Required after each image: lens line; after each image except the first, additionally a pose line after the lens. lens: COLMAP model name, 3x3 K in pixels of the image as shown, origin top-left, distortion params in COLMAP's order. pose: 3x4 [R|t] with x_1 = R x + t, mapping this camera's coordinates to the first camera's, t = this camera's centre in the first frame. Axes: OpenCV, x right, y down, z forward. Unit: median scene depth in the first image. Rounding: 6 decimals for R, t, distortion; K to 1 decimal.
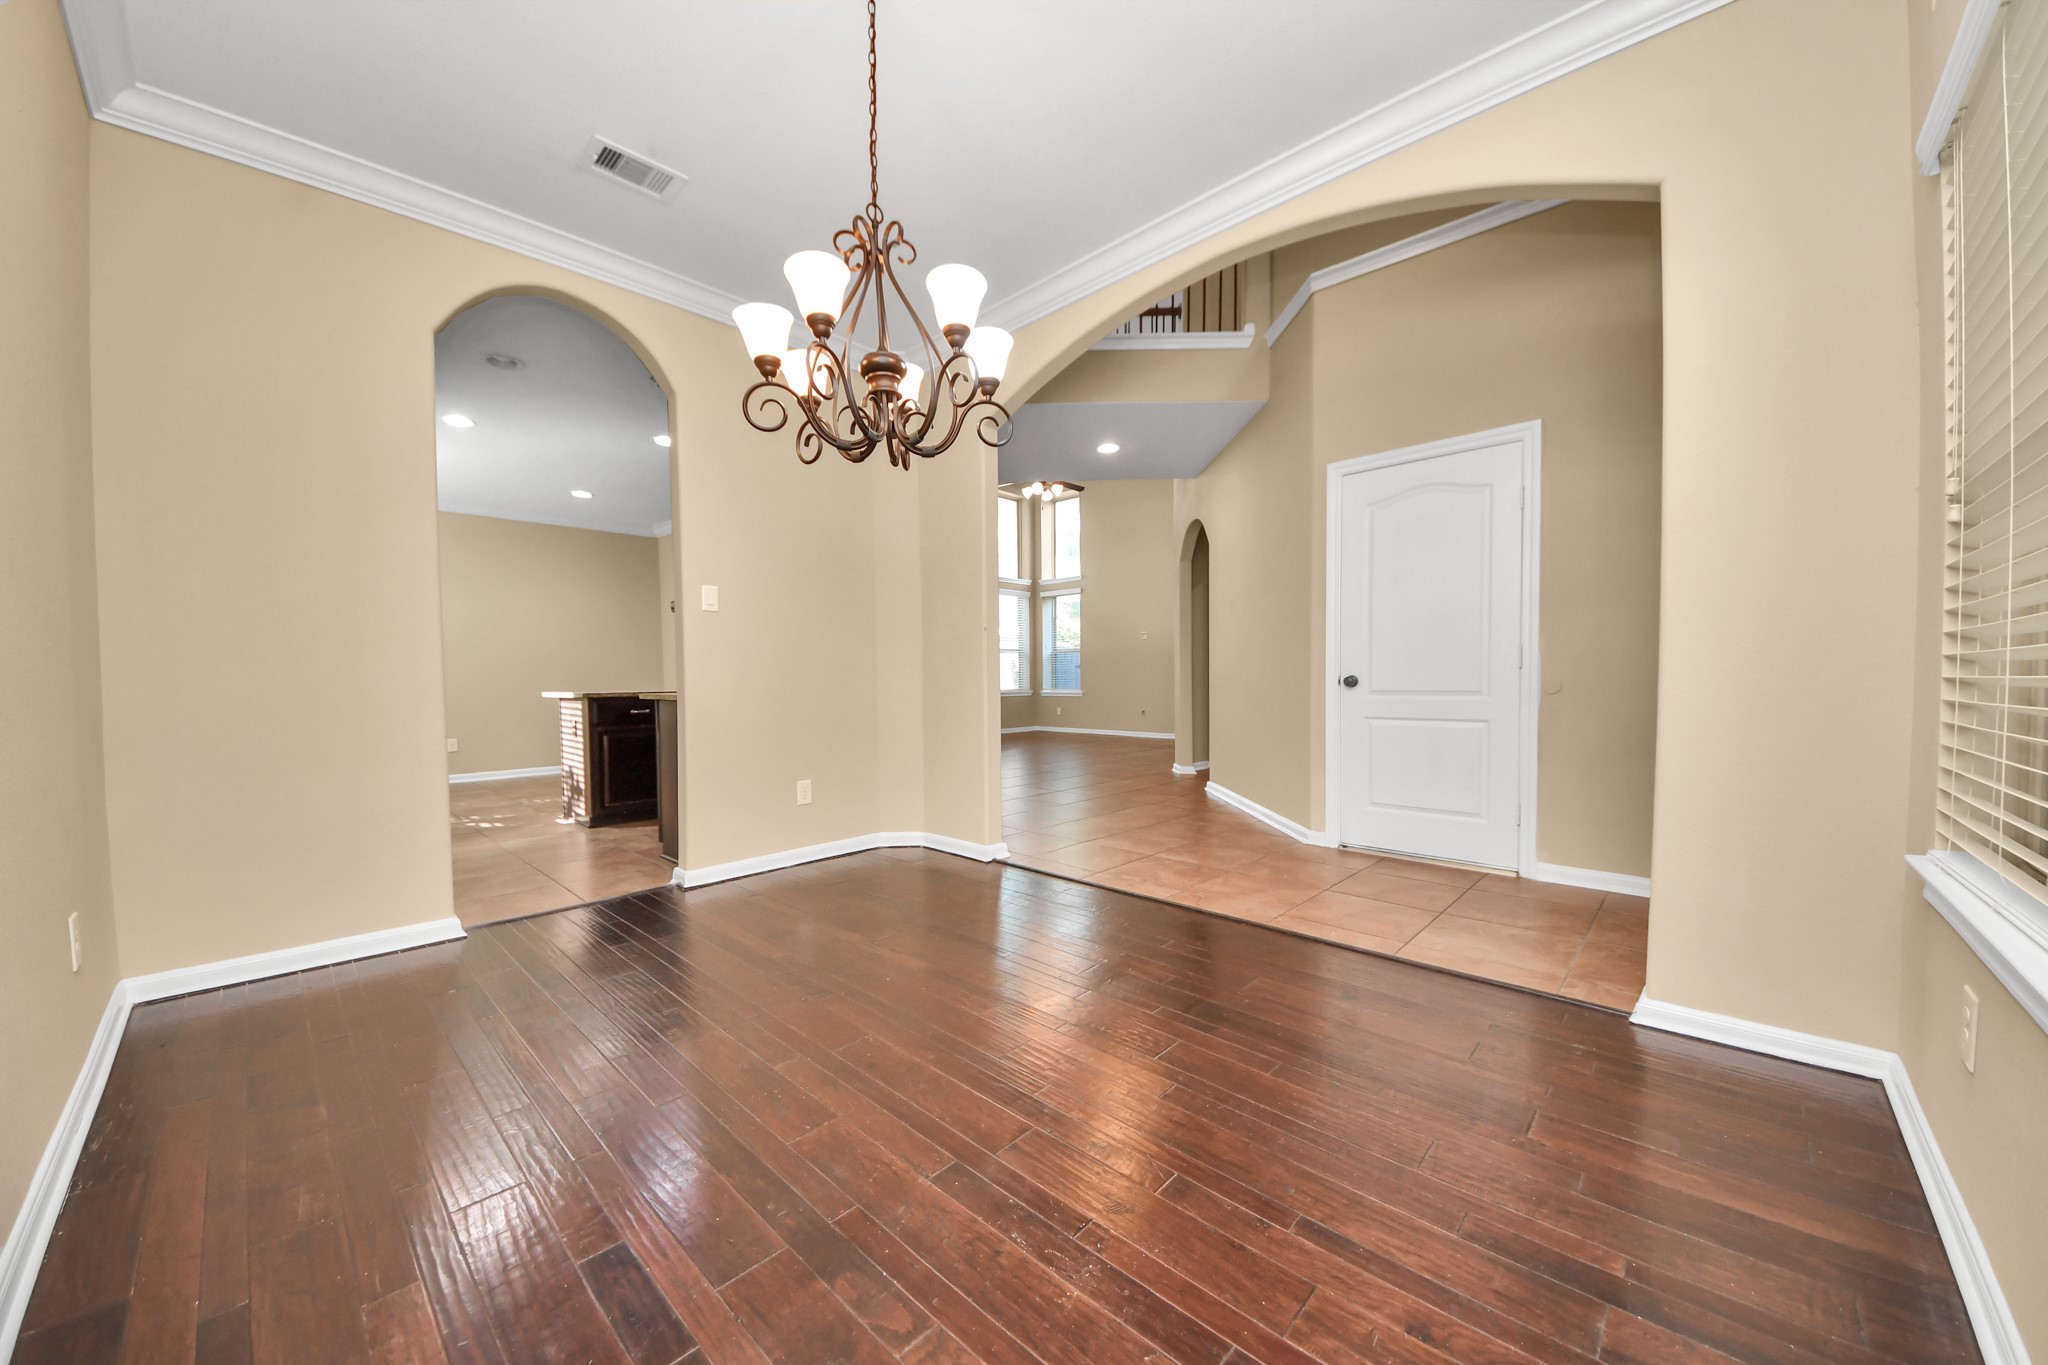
lens RADIAL K [[729.9, 0, 1017.3], [0, 729.9, 694.6], [0, 0, 1]] dist [0.036759, -0.015331]
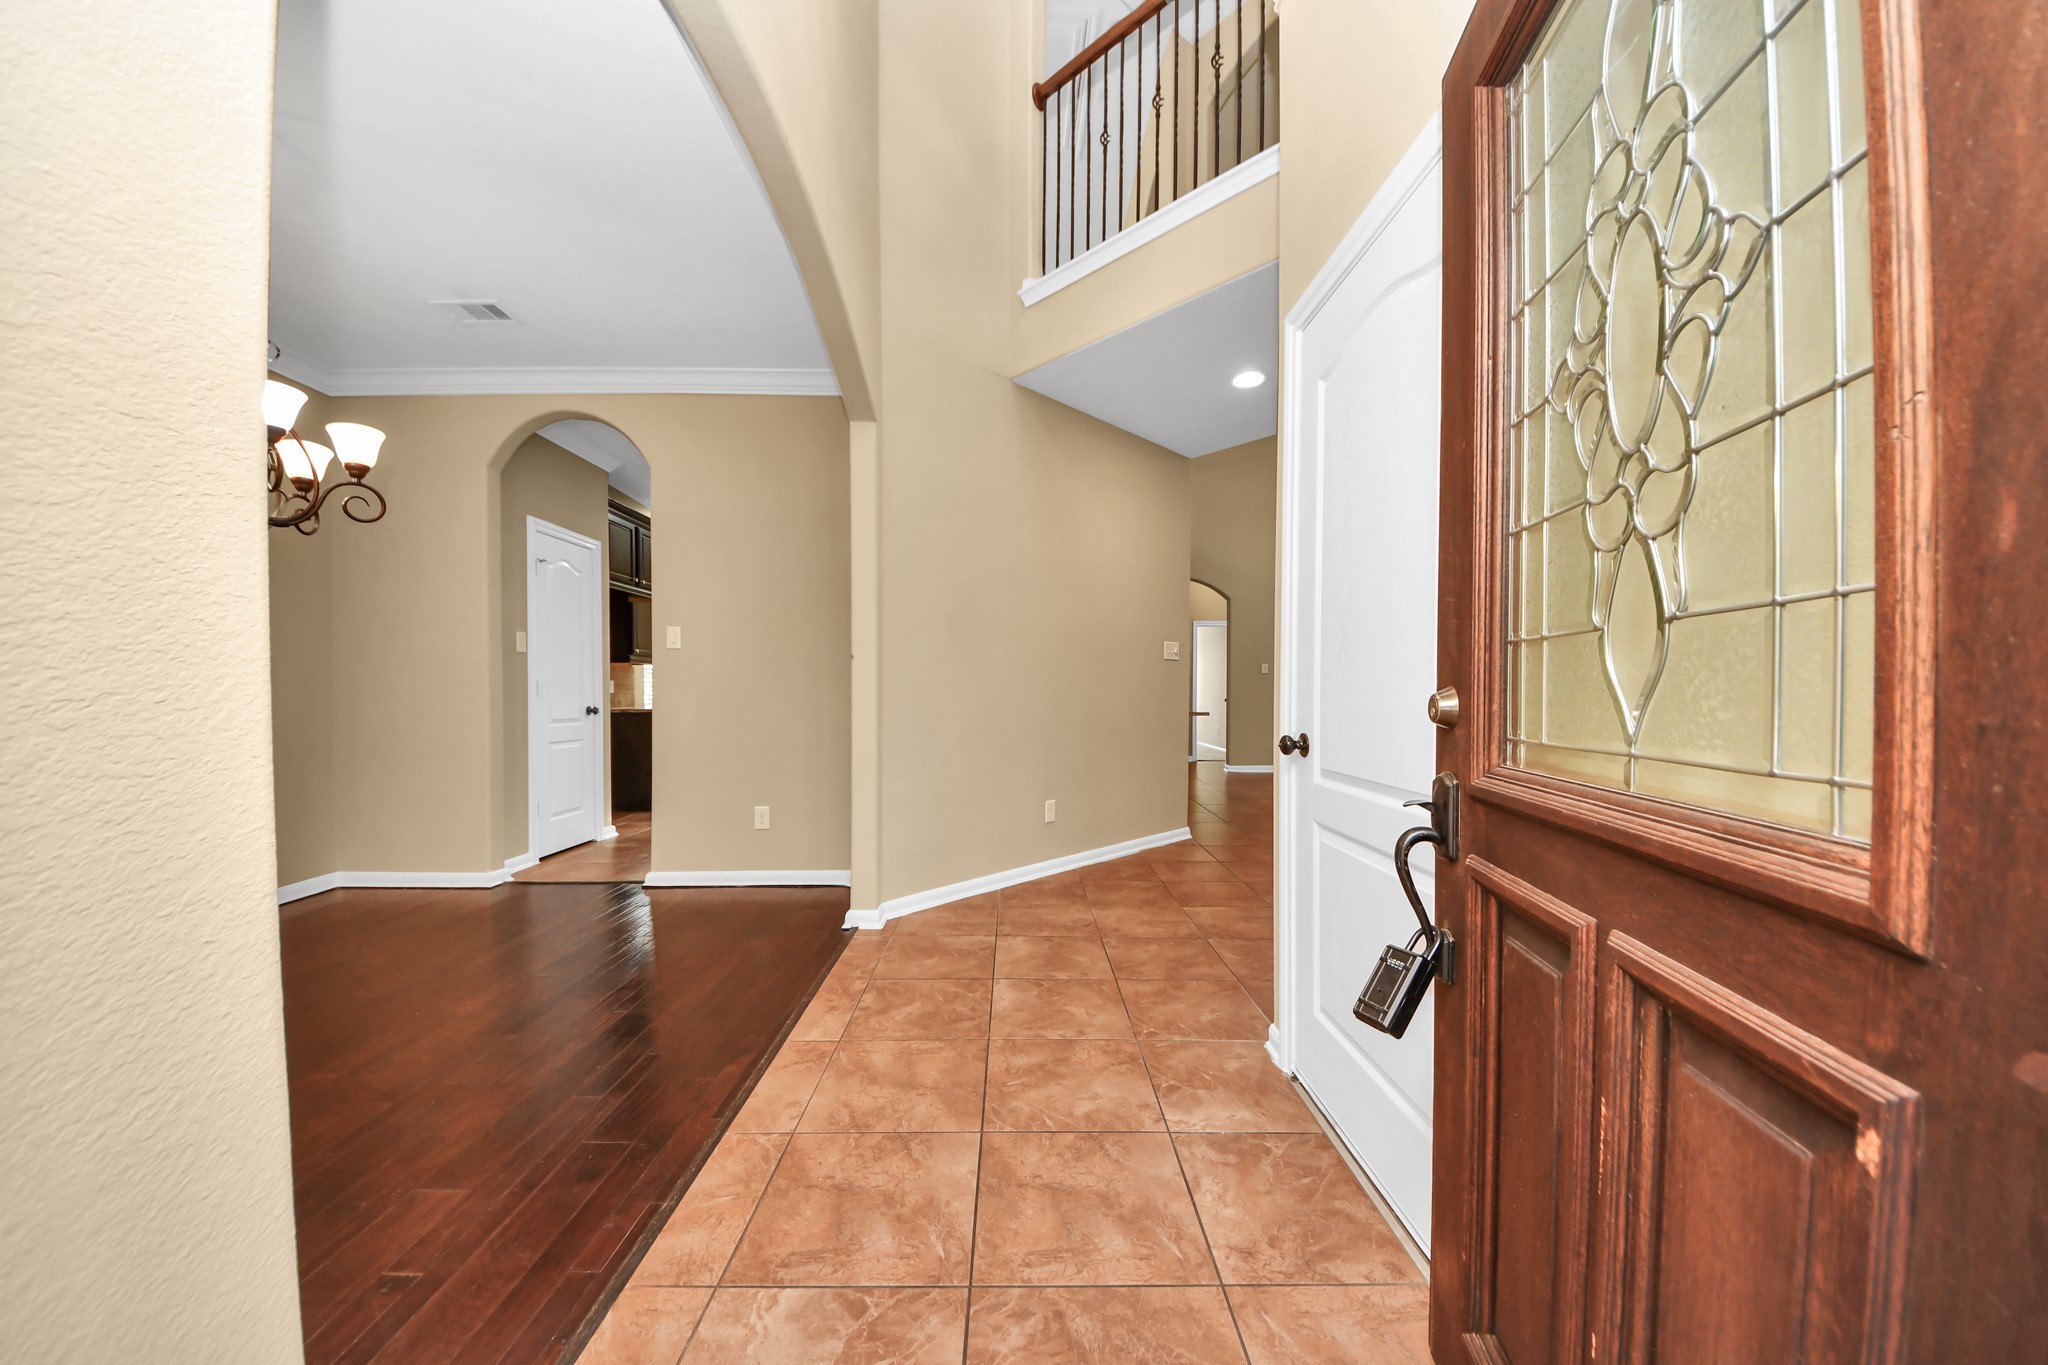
lens RADIAL K [[707.0, 0, 1024.0], [0, 707.0, 682.5], [0, 0, 1]] dist [-0.000093, -0.000007]
pose [[0.699452, 0.008584, -0.714629, 0.789675], [-0.022186, 0.999707, -0.009707, -0.068103], [0.714336, 0.022644, 0.699437, 0.614656]]
